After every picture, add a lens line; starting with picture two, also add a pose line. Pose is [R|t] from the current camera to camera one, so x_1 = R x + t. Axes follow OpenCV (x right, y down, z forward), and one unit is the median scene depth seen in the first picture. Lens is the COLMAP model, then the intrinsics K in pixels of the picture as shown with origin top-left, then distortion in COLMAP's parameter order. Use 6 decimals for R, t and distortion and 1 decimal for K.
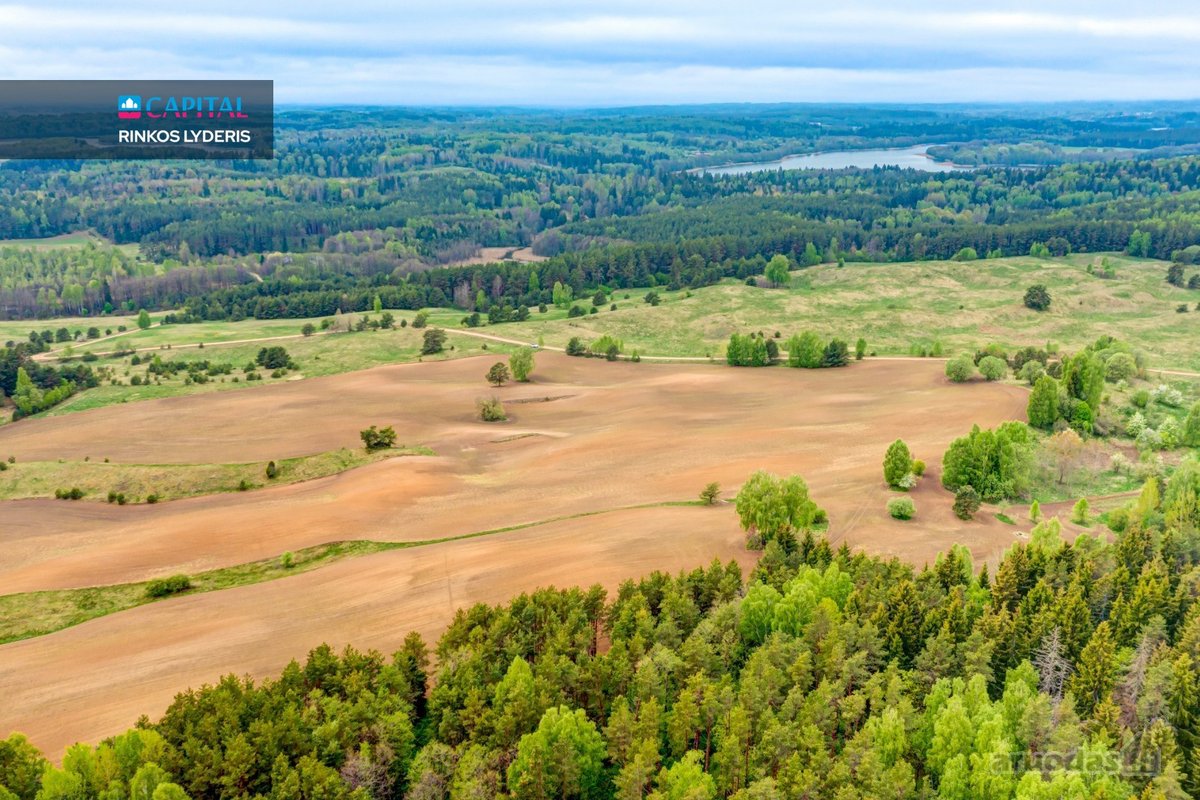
lens RADIAL K [[1290.6, 0, 573.0], [0, 1290.6, 398.9], [0, 0, 1]] dist [0.000036, 0.009547]
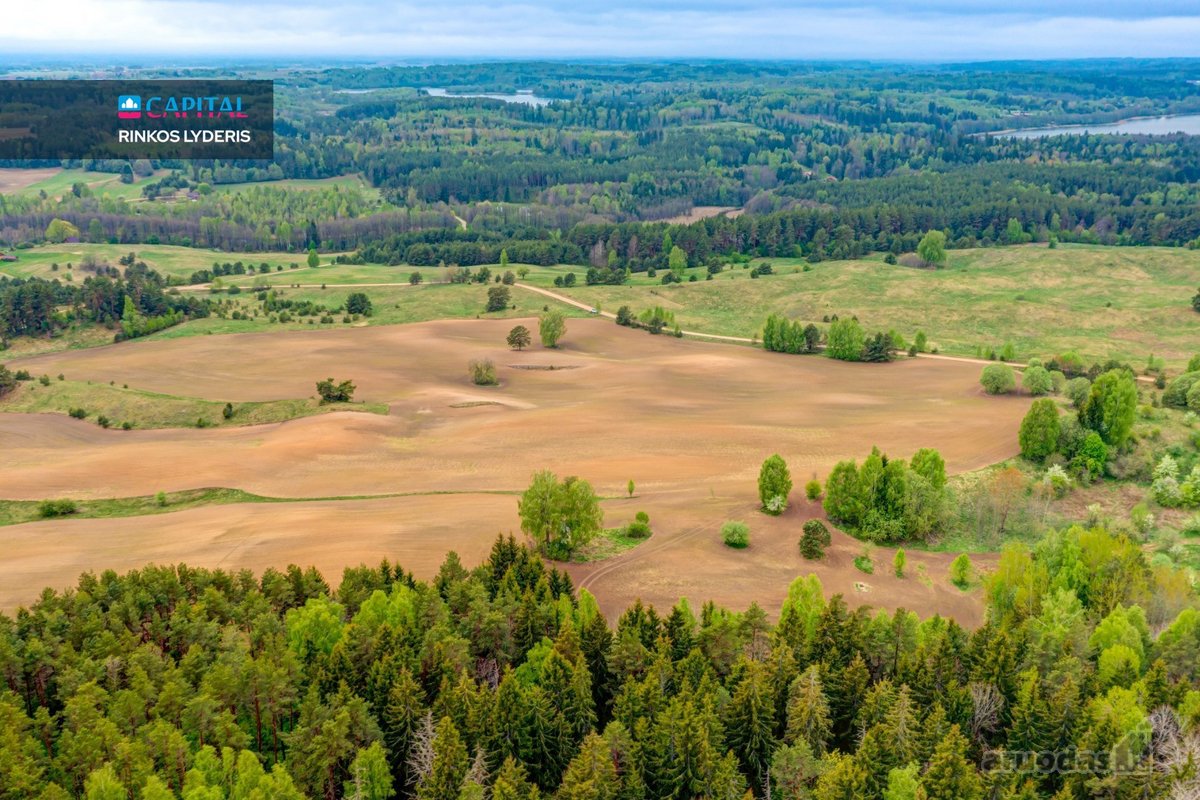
lens RADIAL K [[1245.9, 0, 469.5], [0, 1245.9, 399.4], [0, 0, 1]] dist [-0.009143, 0.010965]
pose [[0.924674, 0.103111, -0.366532, 0.185432], [-0.087077, 0.994389, 0.060062, -0.018709], [0.370668, -0.023621, 0.928465, 0.079751]]
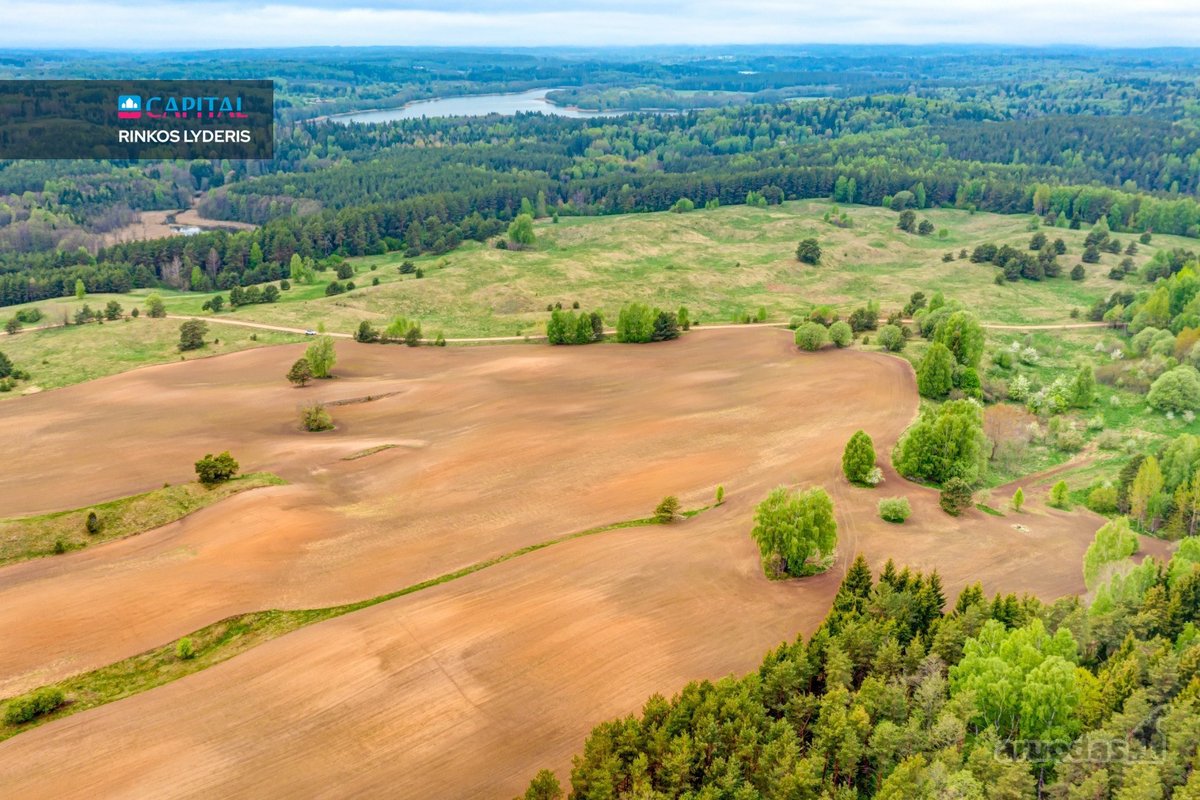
lens RADIAL K [[1270.1, 0, 496.2], [0, 1270.1, 436.3], [0, 0, 1]] dist [-0.000218, -0.000430]
pose [[0.958758, -0.082013, 0.272133, -0.119980], [0.061895, 0.994731, 0.081722, -0.027146], [-0.277401, -0.061508, 0.958783, 0.110712]]
